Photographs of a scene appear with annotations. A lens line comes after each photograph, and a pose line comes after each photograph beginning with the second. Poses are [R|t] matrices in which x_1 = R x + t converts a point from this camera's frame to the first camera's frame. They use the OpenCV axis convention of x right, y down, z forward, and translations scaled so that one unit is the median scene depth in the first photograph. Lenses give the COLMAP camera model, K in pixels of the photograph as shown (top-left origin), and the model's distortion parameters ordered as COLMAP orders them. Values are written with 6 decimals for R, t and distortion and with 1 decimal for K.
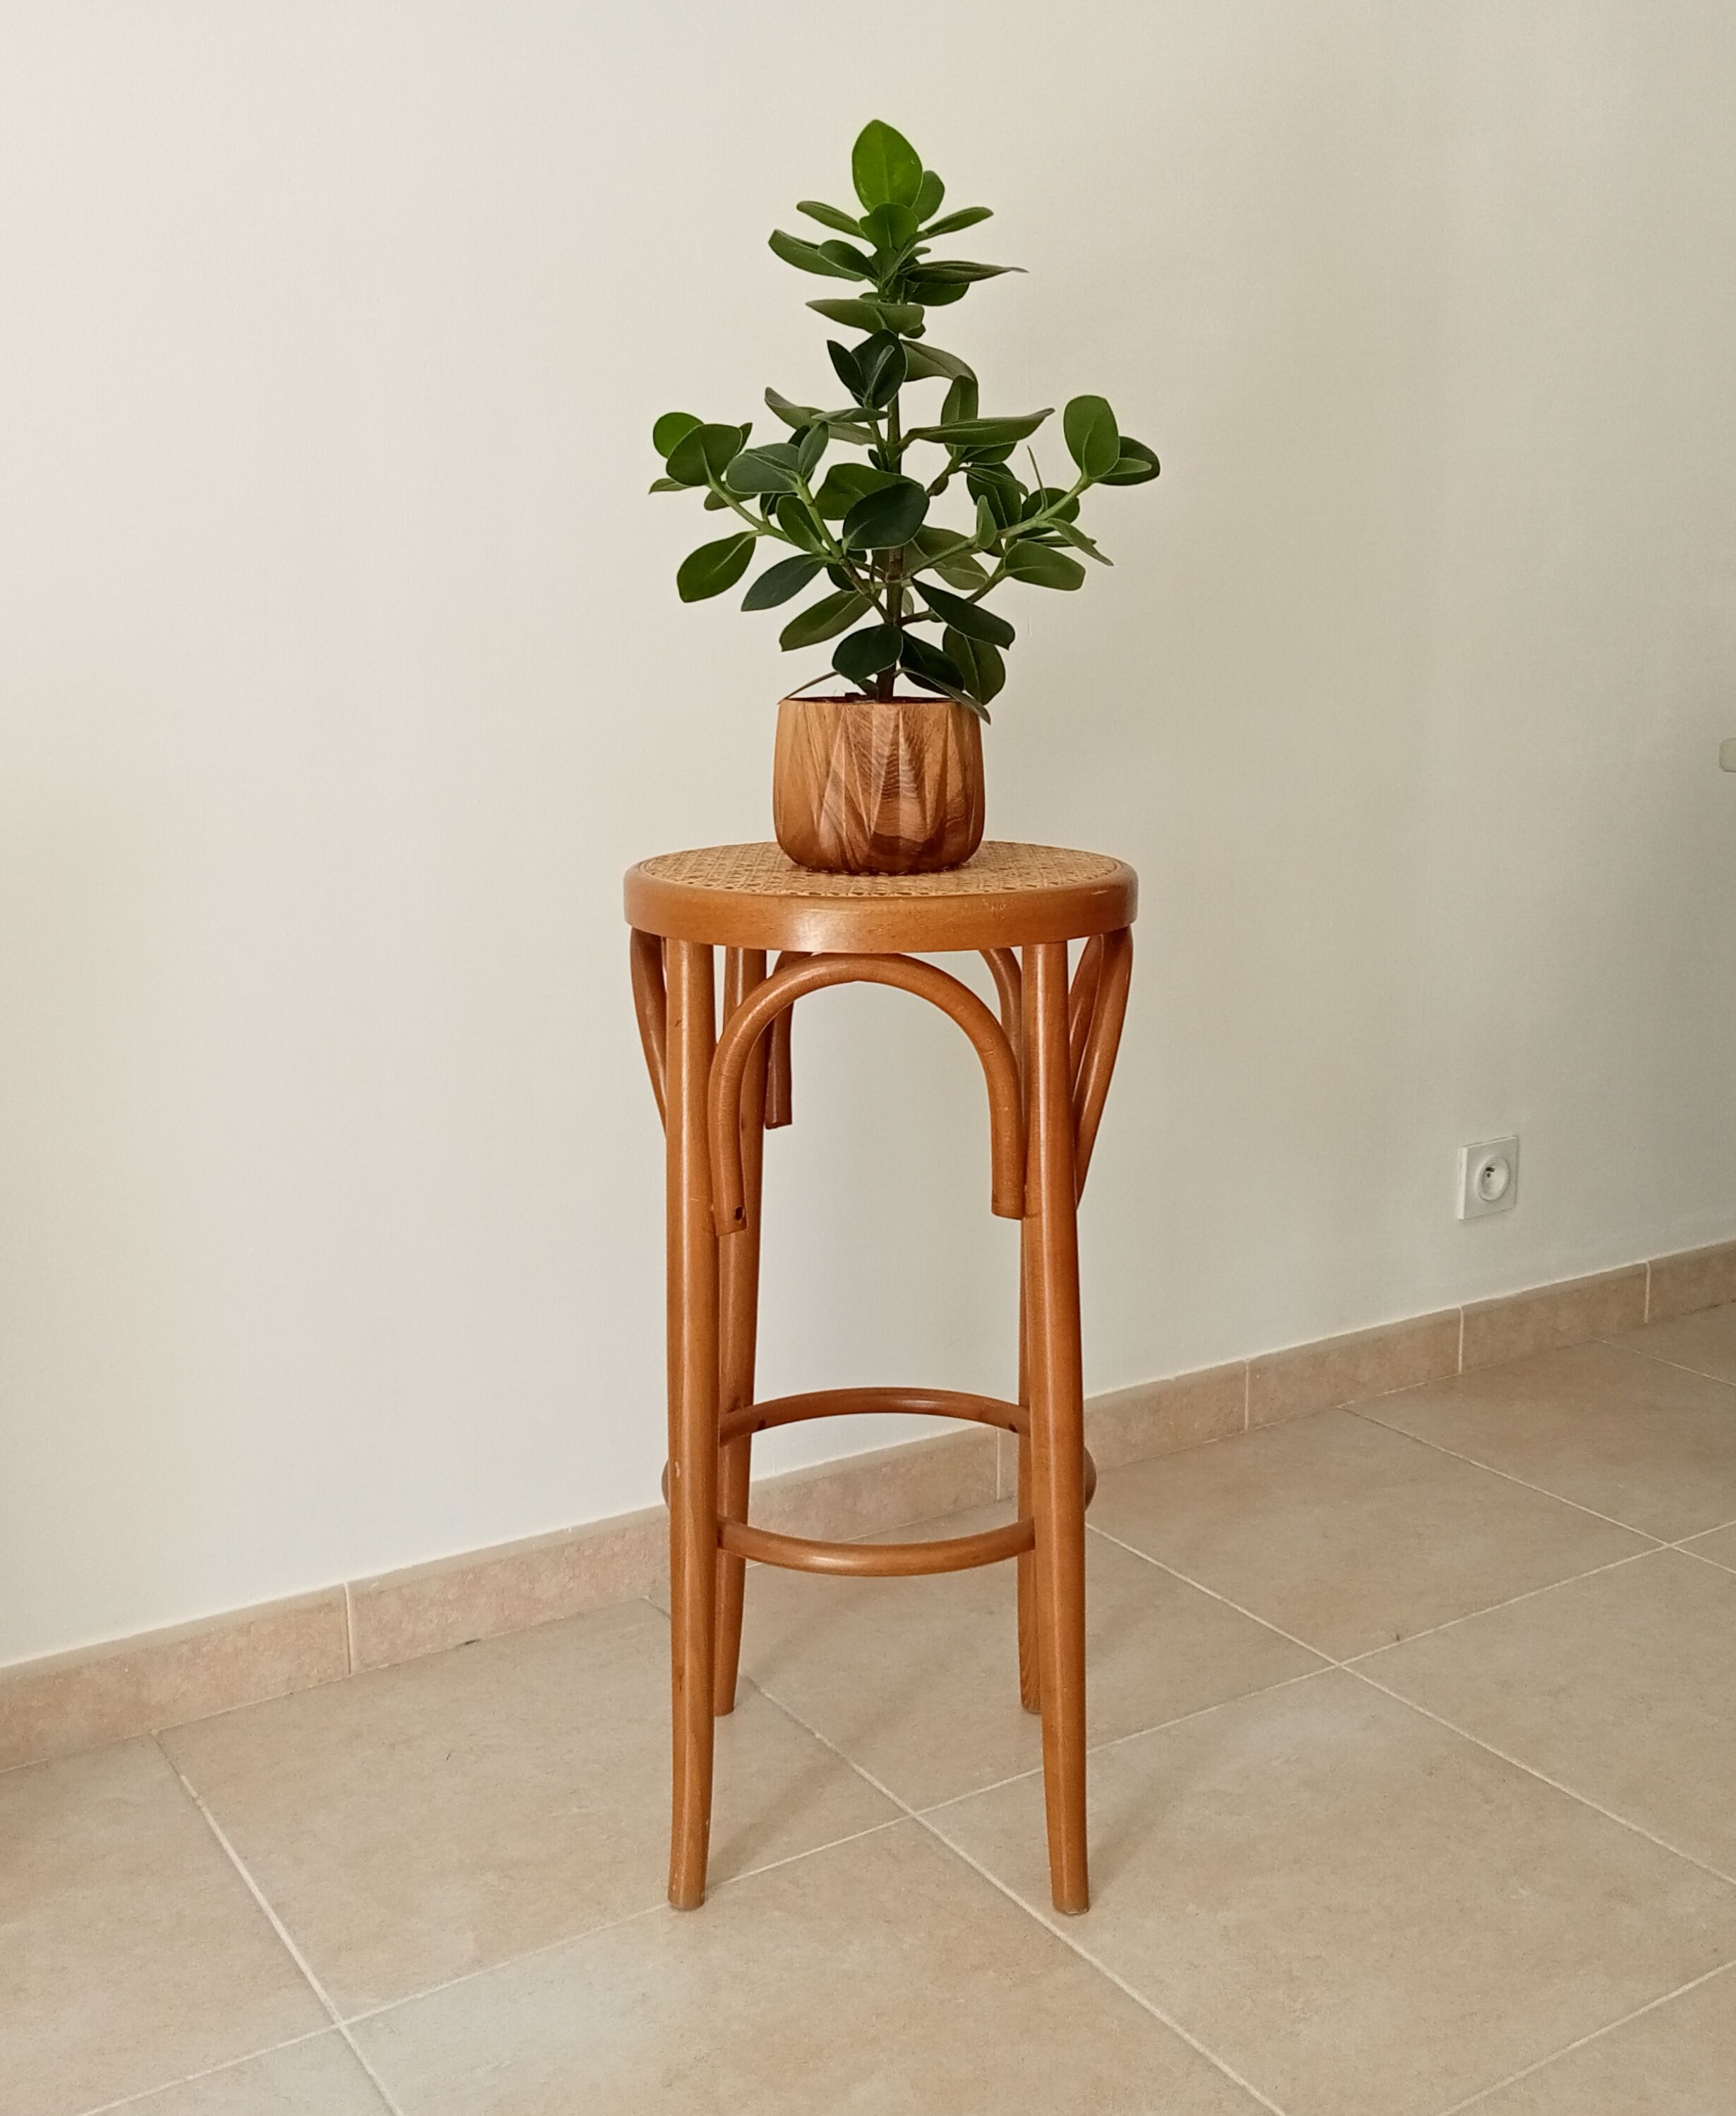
lens RADIAL K [[2093.5, 0, 853.7], [0, 2093.5, 1017.9], [0, 0, 1]] dist [0.018709, 0.000000]
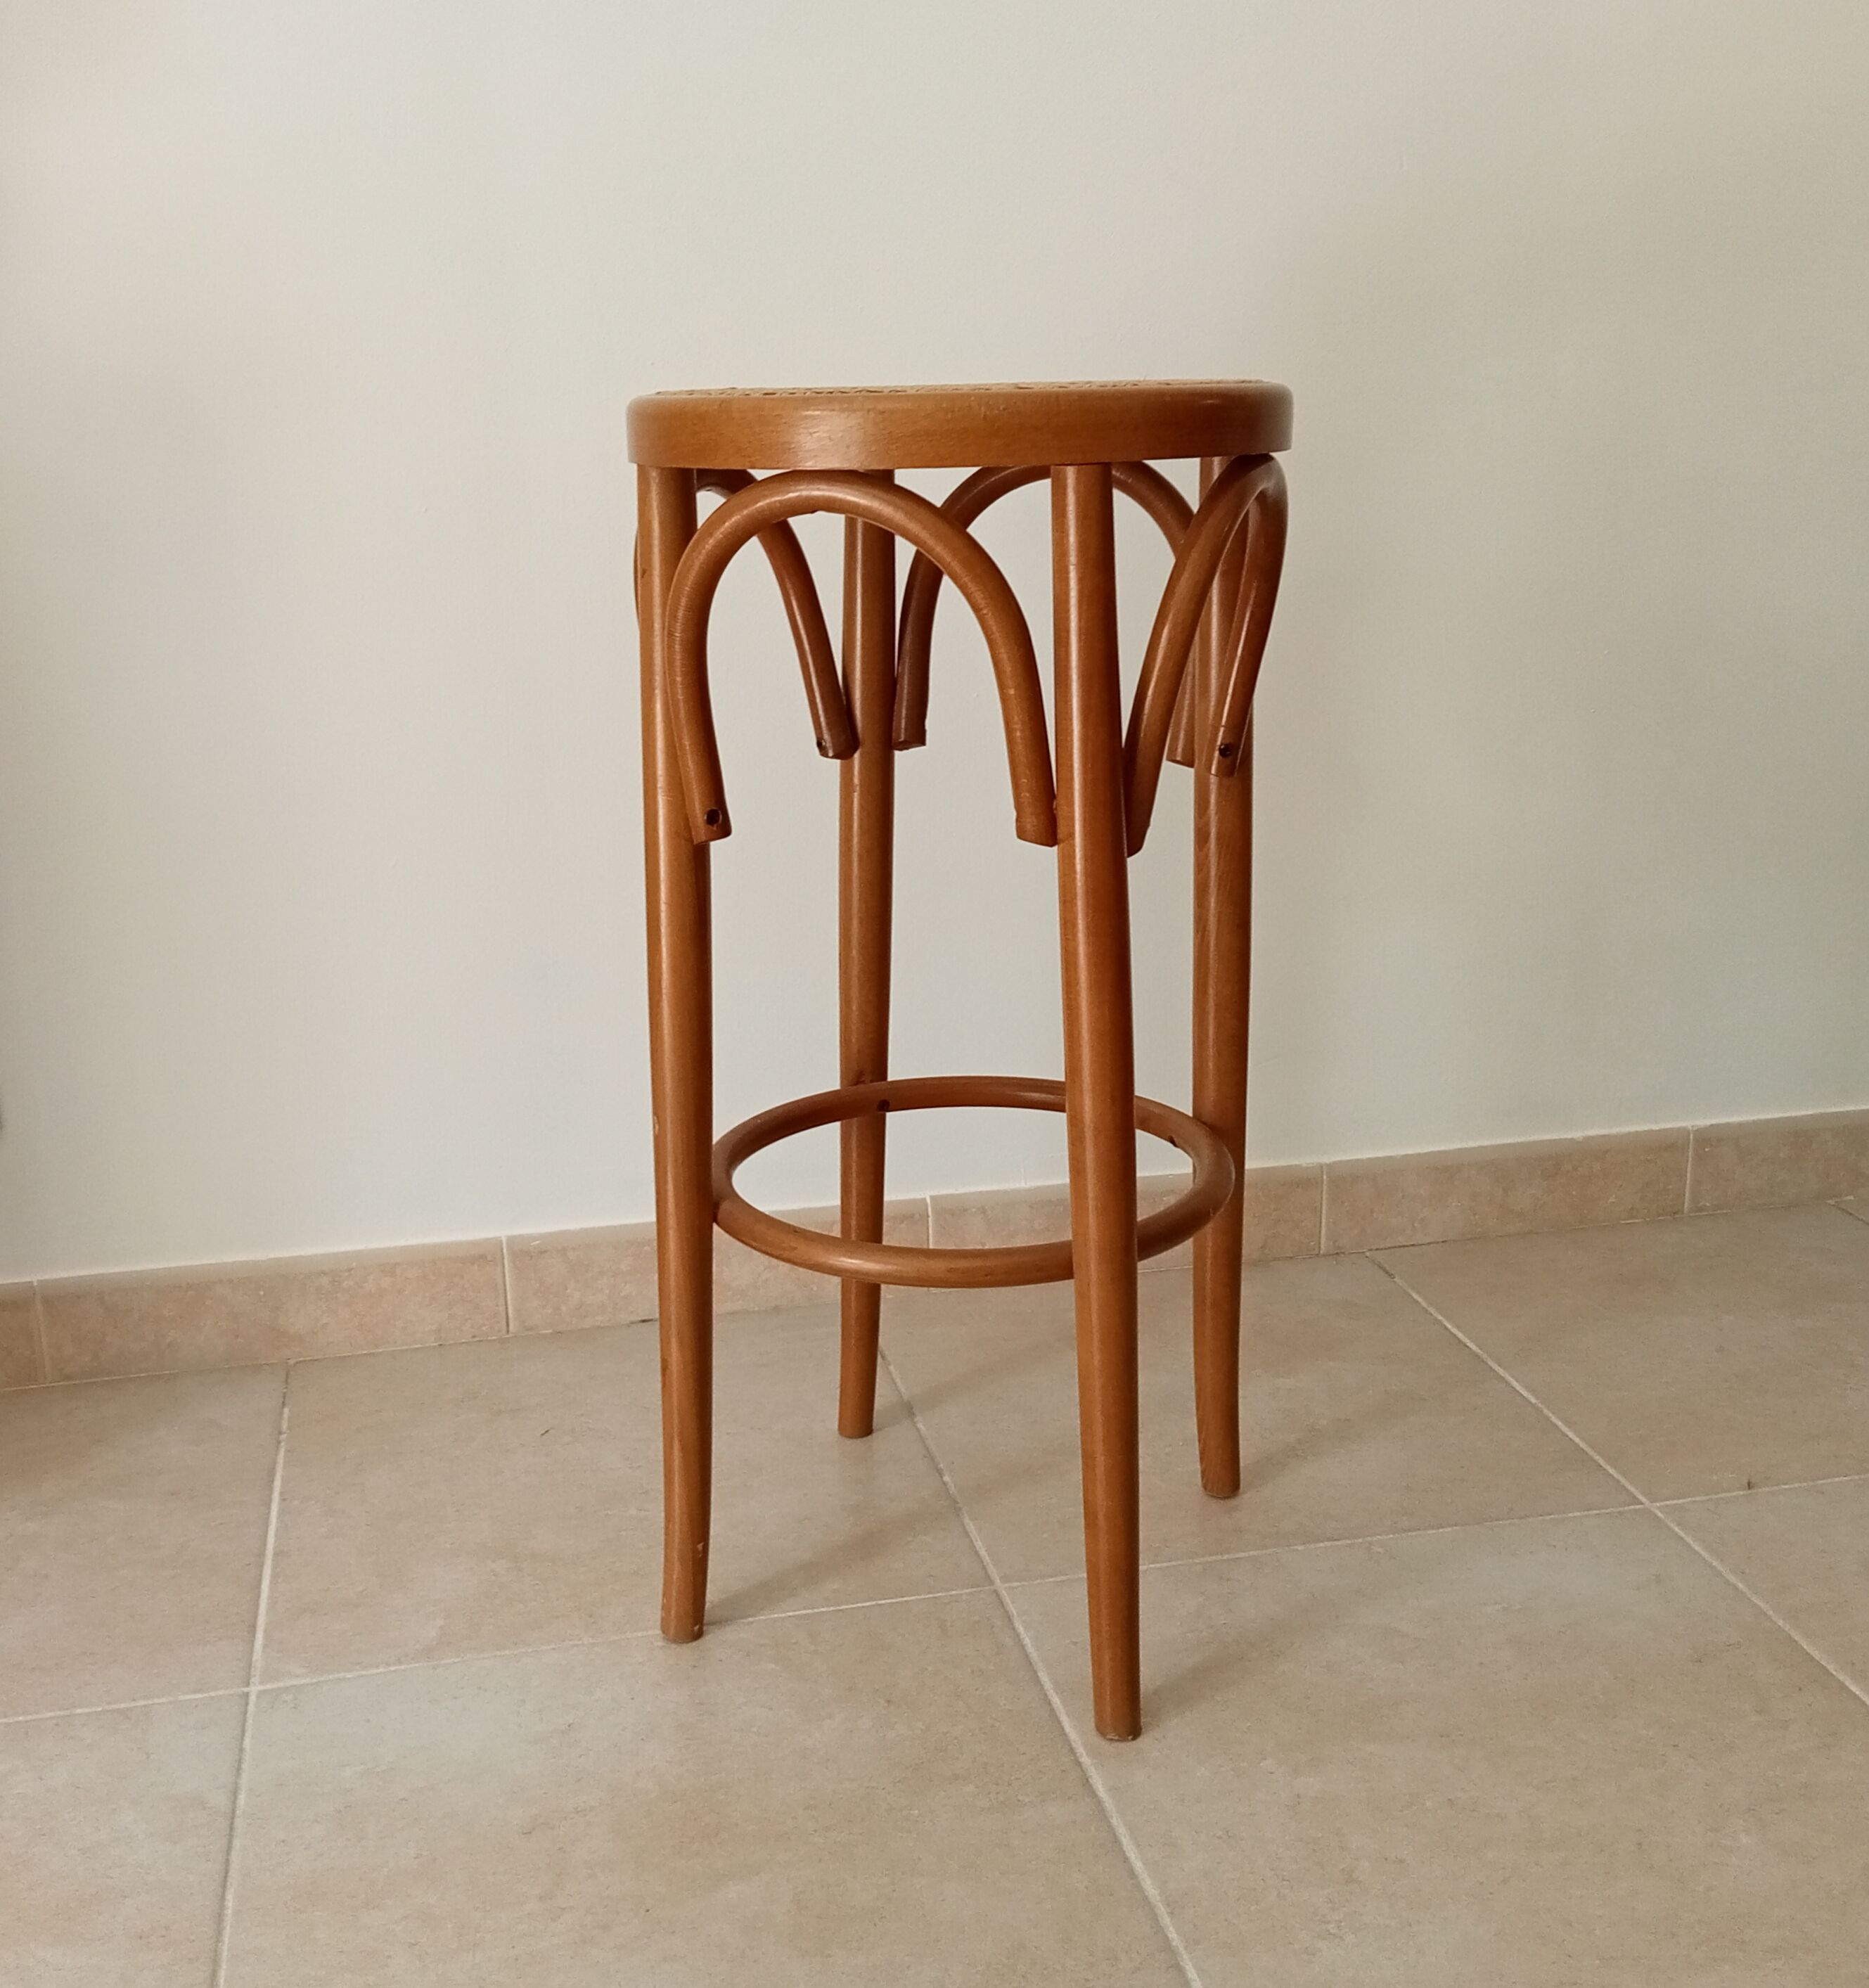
lens RADIAL K [[2109.0, 0, 897.5], [0, 2109.0, 907.0], [0, 0, 1]] dist [0.021959, 0.000000]
pose [[0.938377, 0.070930, -0.338256, 0.237897], [-0.049966, 0.996274, 0.070297, 0.054524], [0.341981, -0.049064, 0.938425, 0.208431]]
